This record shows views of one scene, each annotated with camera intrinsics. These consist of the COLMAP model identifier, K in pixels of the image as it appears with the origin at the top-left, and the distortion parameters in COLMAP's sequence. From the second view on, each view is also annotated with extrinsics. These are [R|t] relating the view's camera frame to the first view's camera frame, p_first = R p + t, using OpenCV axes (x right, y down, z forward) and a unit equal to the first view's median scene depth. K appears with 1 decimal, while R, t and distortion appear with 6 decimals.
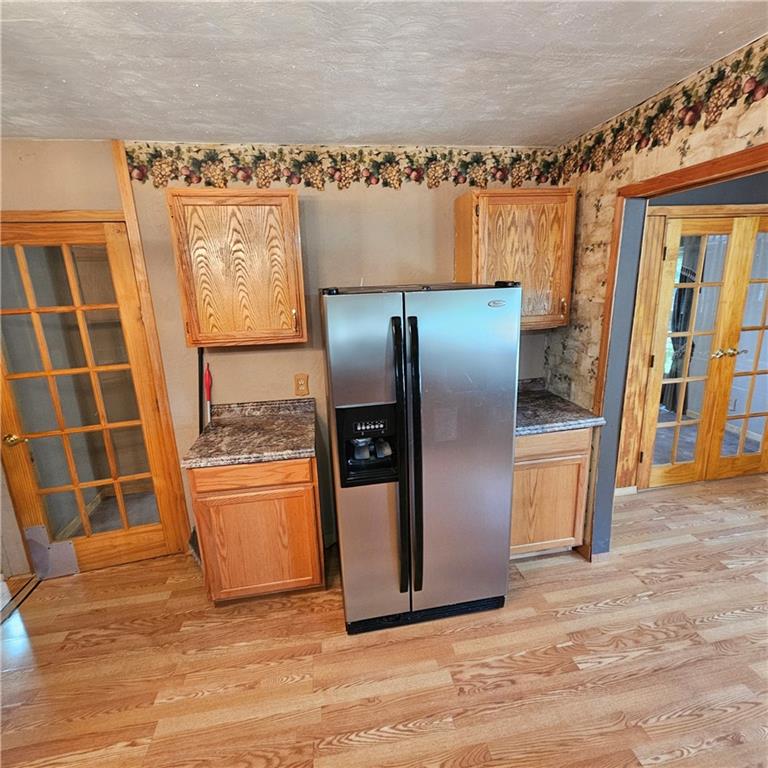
lens RADIAL K [[422.5, 0, 389.8], [0, 422.5, 378.5], [0, 0, 1]] dist [0.008250, -0.001081]
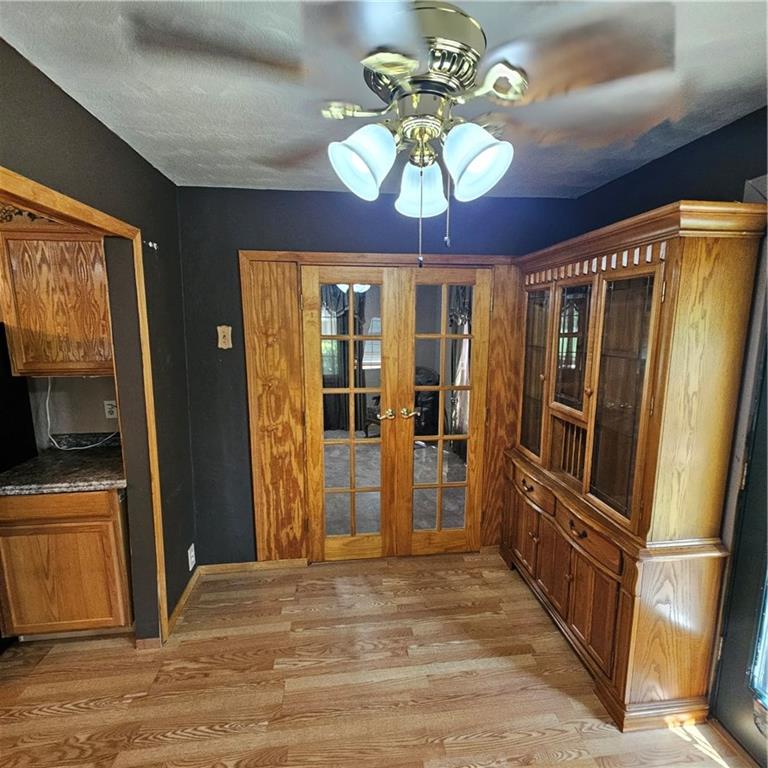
lens RADIAL K [[422.5, 0, 388.6], [0, 422.5, 390.6], [0, 0, 1]] dist [0.008250, -0.001081]
pose [[0.997593, 0.050466, -0.047559, 1.077946], [-0.053817, 0.995950, -0.072030, -0.058463], [0.043731, 0.074416, 0.996268, 0.132733]]
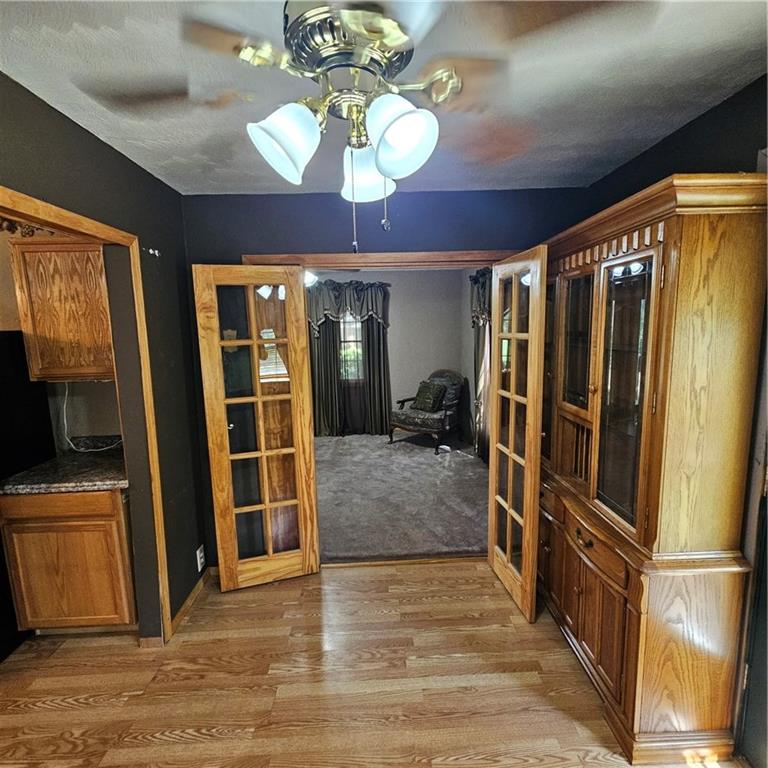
lens RADIAL K [[422.5, 0, 389.3], [0, 422.5, 389.2], [0, 0, 1]] dist [0.008250, -0.001081]
pose [[0.989476, 0.038739, -0.139418, 1.171100], [-0.050805, 0.995165, -0.084058, -0.053604], [0.135488, 0.090257, 0.986659, 0.166271]]
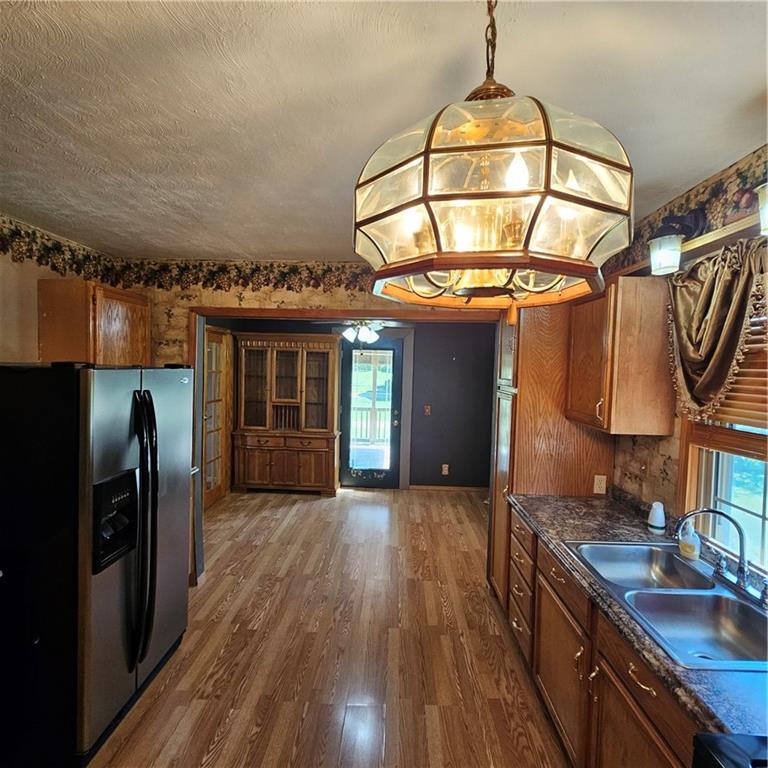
lens RADIAL K [[422.5, 0, 385.5], [0, 422.5, 384.4], [0, 0, 1]] dist [0.008250, -0.001081]
pose [[0.200274, 0.001886, 0.979738, -0.703573], [0.195531, 0.979804, -0.041855, 0.011250], [-0.960030, 0.199951, 0.195860, 0.102235]]
